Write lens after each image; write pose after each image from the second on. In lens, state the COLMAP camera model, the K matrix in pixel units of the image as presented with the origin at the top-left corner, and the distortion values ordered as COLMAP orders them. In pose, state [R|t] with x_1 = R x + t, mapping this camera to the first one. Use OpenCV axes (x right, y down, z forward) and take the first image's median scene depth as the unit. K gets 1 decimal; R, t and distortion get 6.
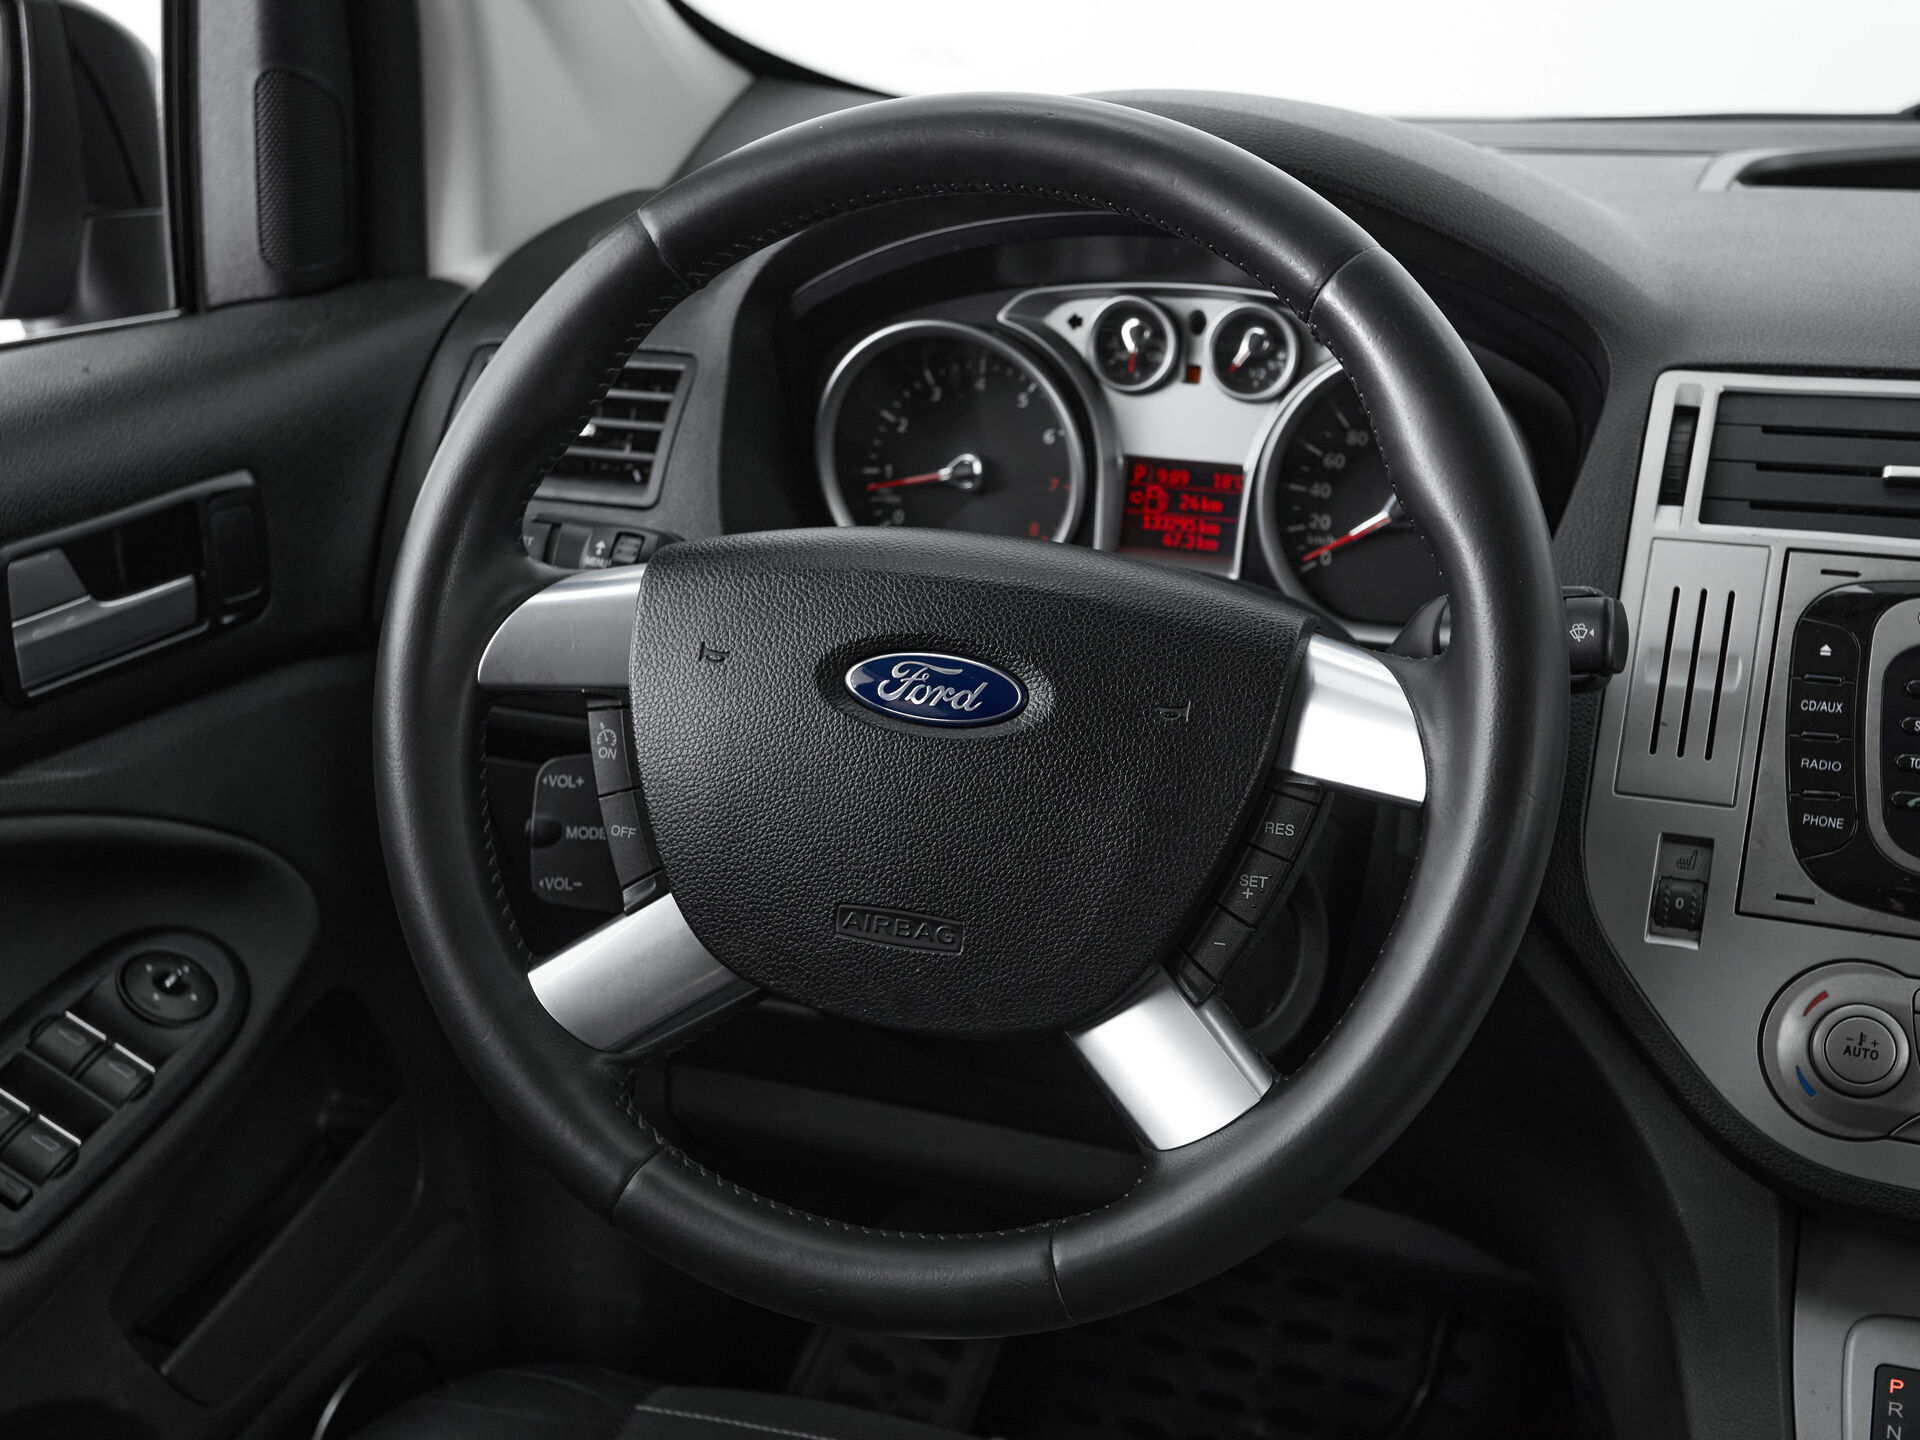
lens RADIAL K [[2508.3, 0, 911.1], [0, 2508.3, 728.4], [0, 0, 1]] dist [0.028124, 0.000000]
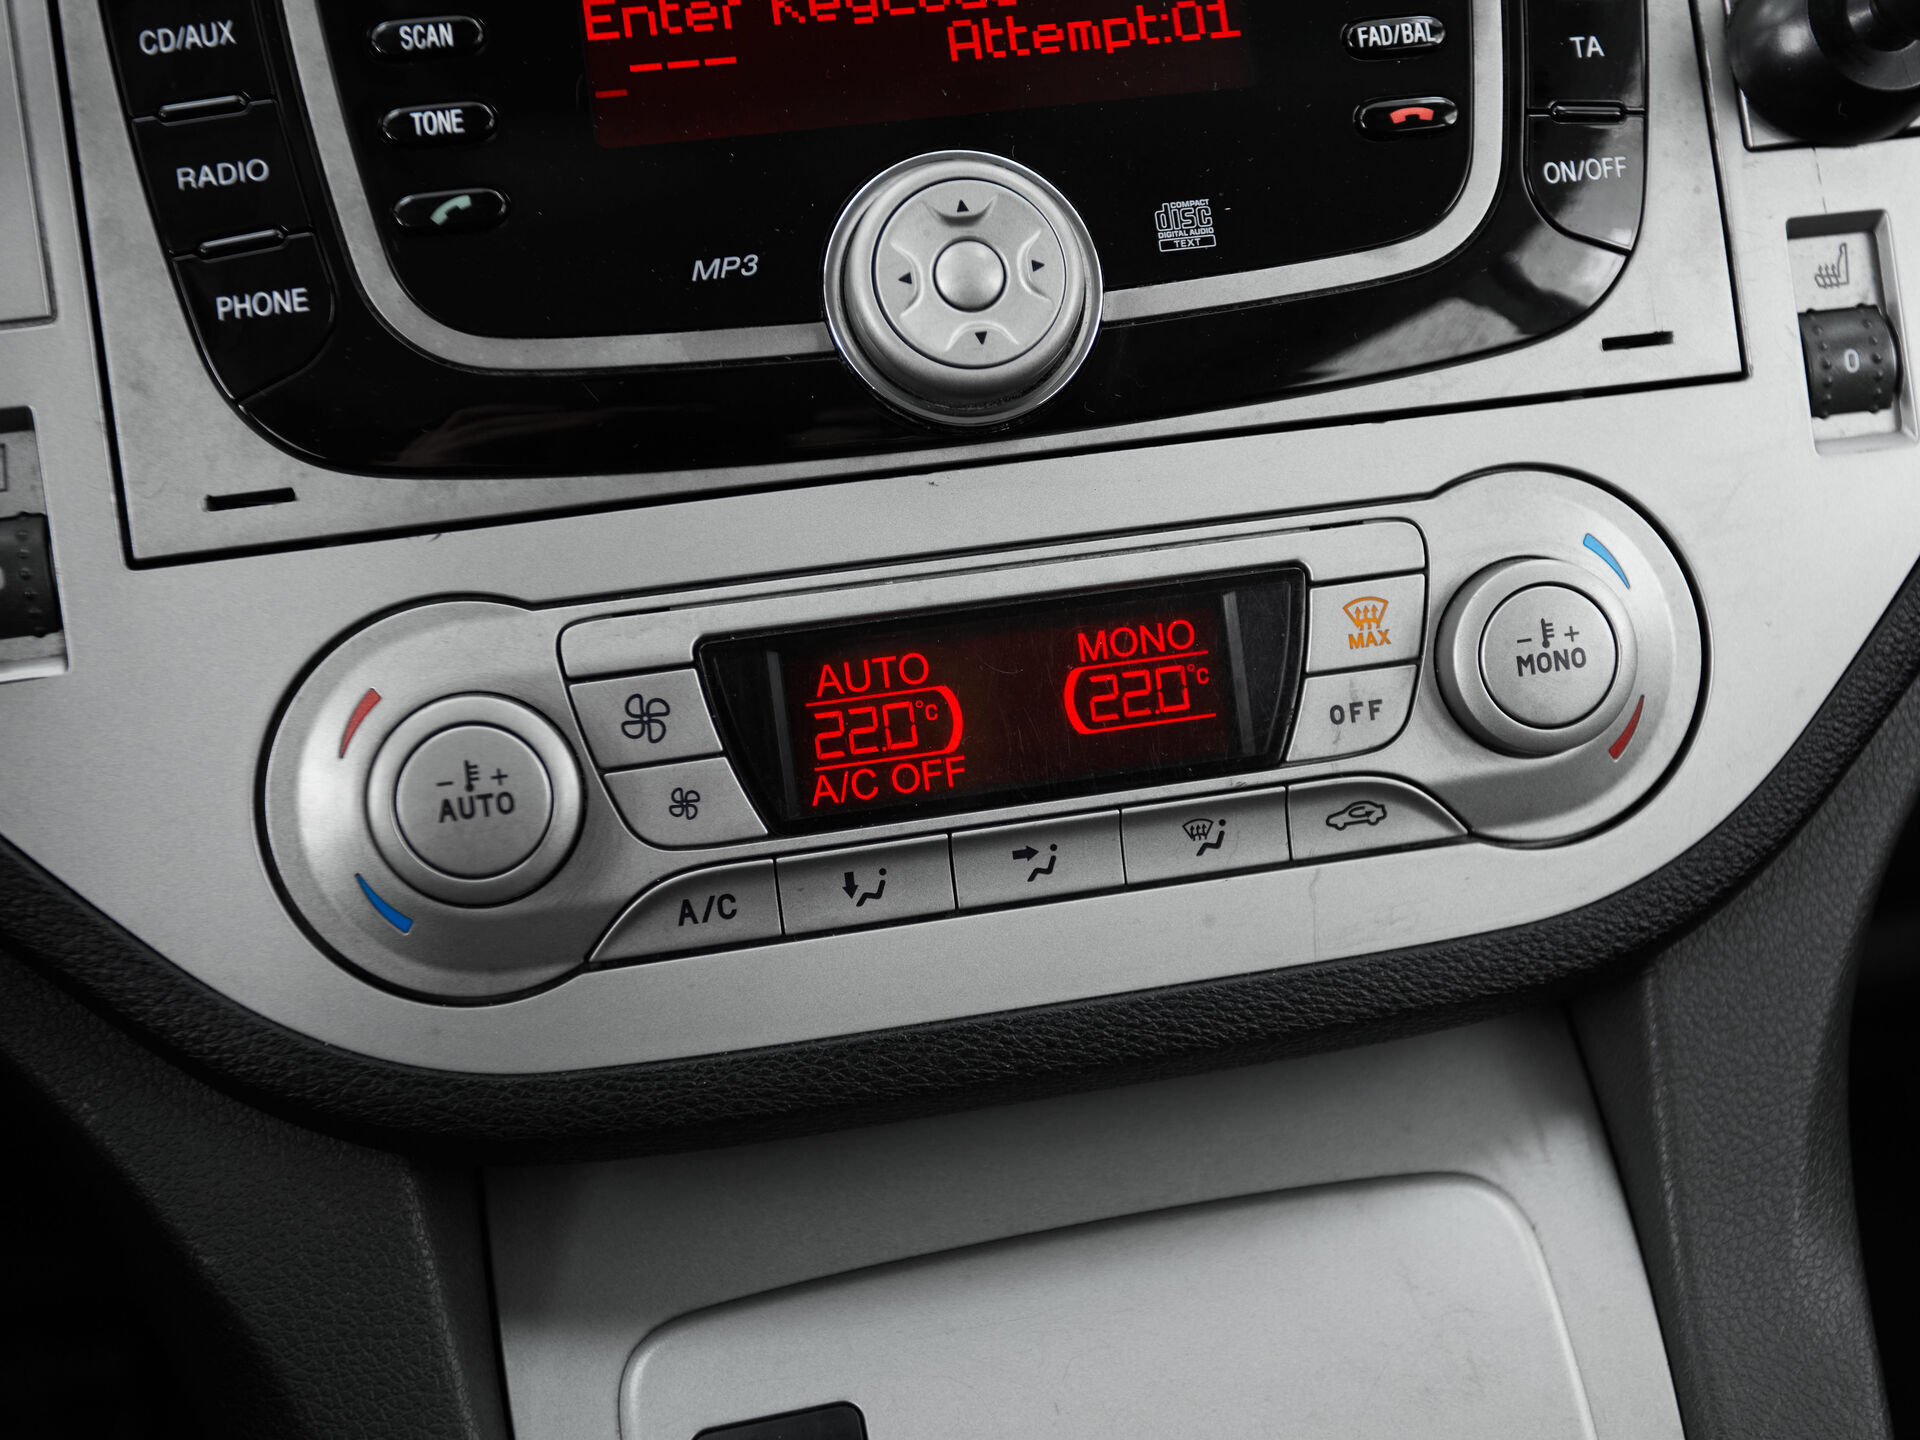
lens RADIAL K [[2258.4, 0, 970.5], [0, 2258.4, 724.6], [0, 0, 1]] dist [0.036753, 0.000000]
pose [[0.844415, -0.285808, 0.453075, 0.263387], [0.230495, 0.957332, 0.174319, 0.064081], [-0.483565, -0.042766, 0.874263, 0.591118]]
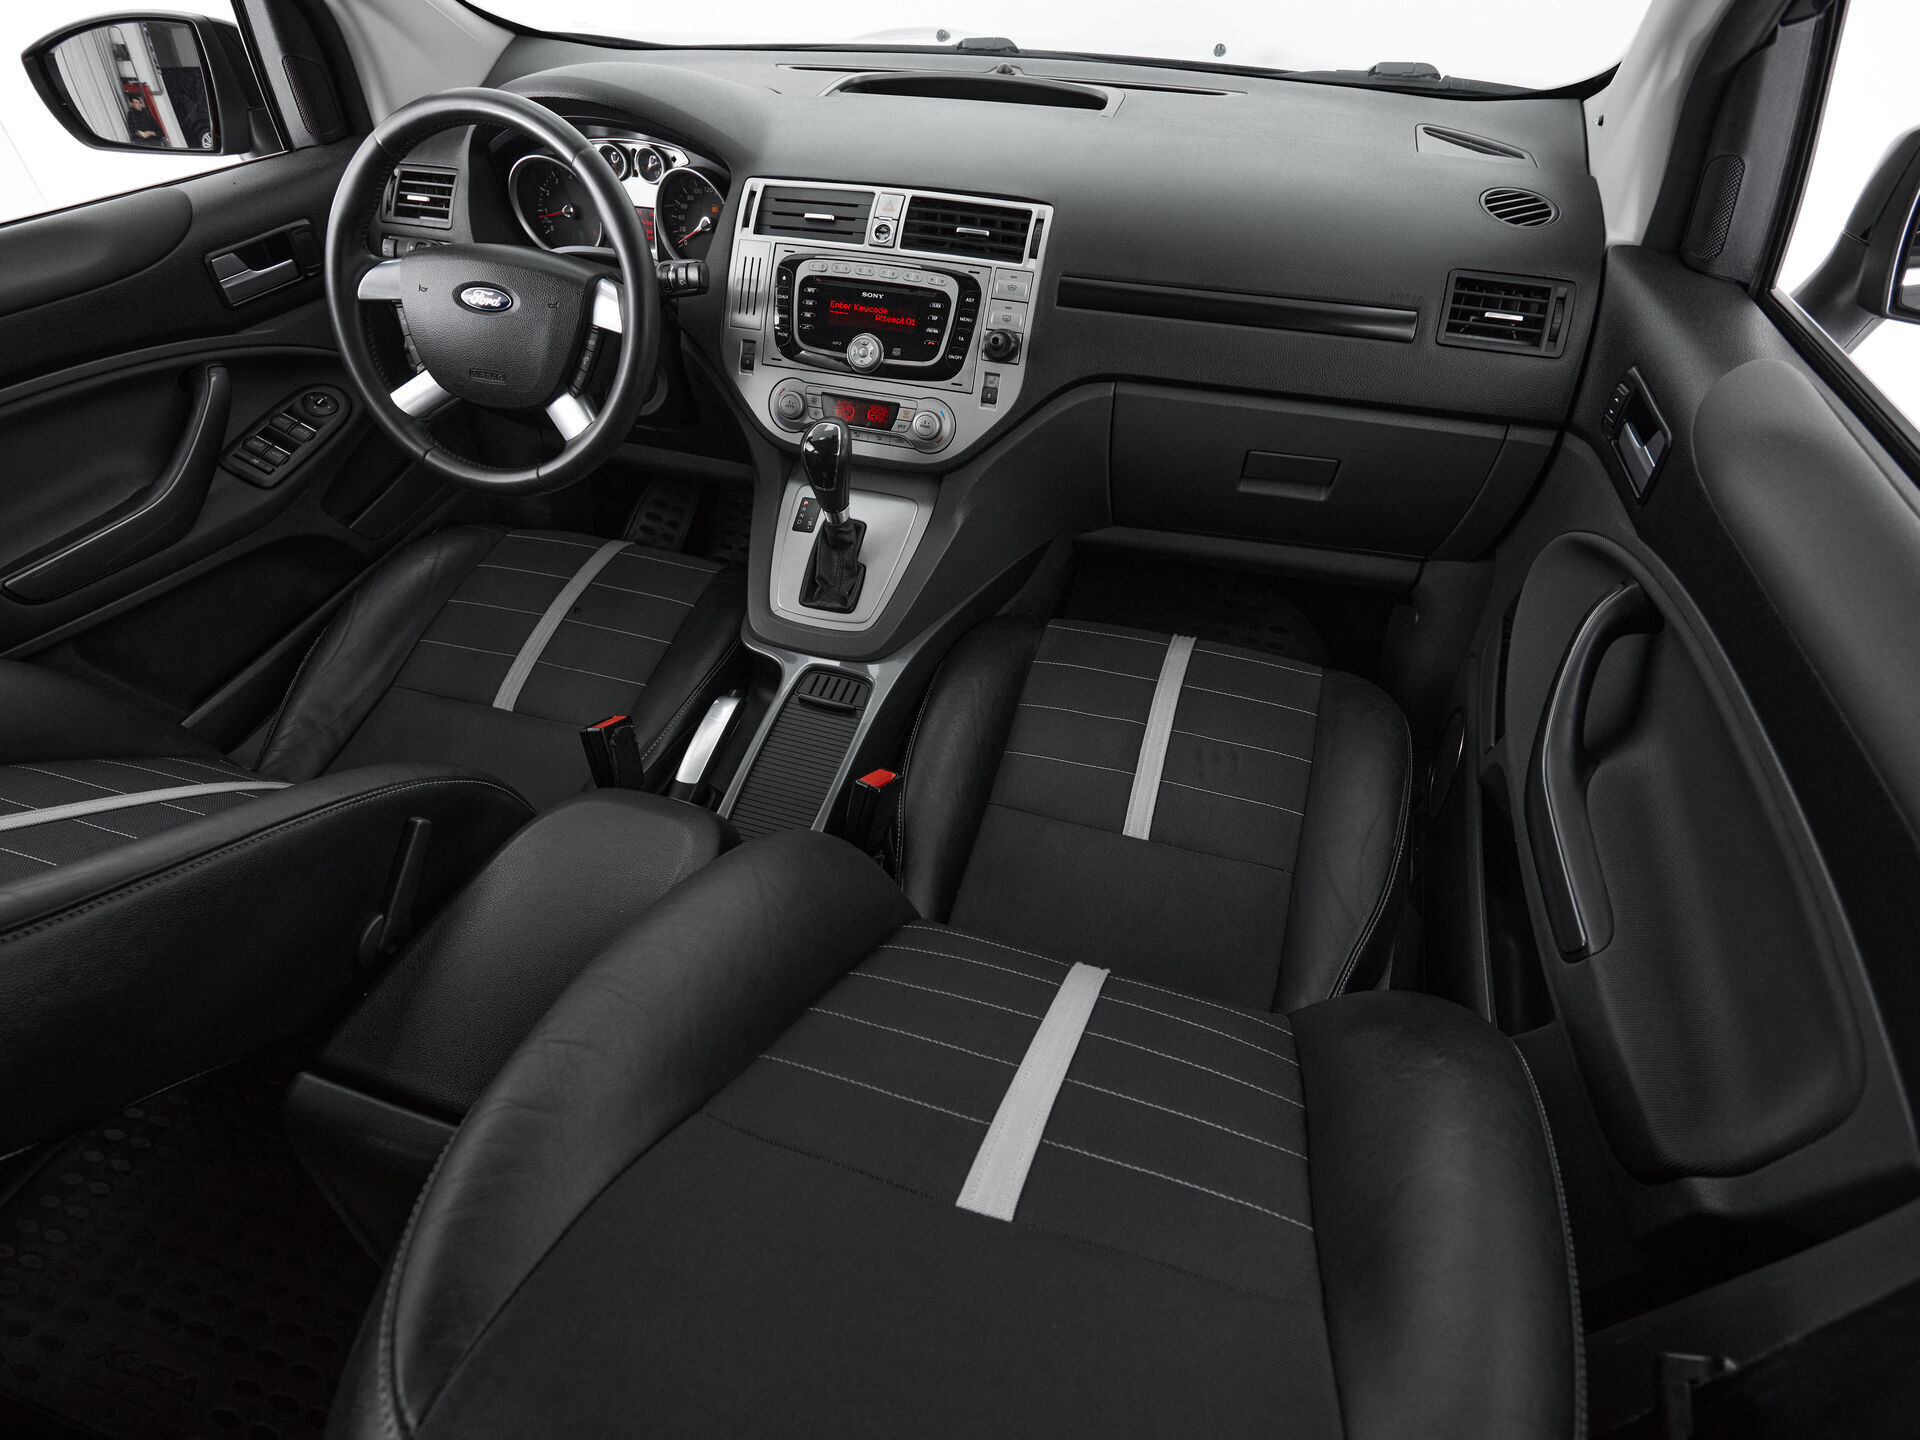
lens RADIAL K [[1071.7, 0, 957.7], [0, 1071.7, 721.4], [0, 0, 1]] dist [-0.000466, -0.002404]
pose [[0.998138, -0.042845, 0.043423, 0.496634], [0.023240, 0.925225, 0.378706, -0.019621], [-0.056402, -0.376992, 0.924498, -0.490969]]
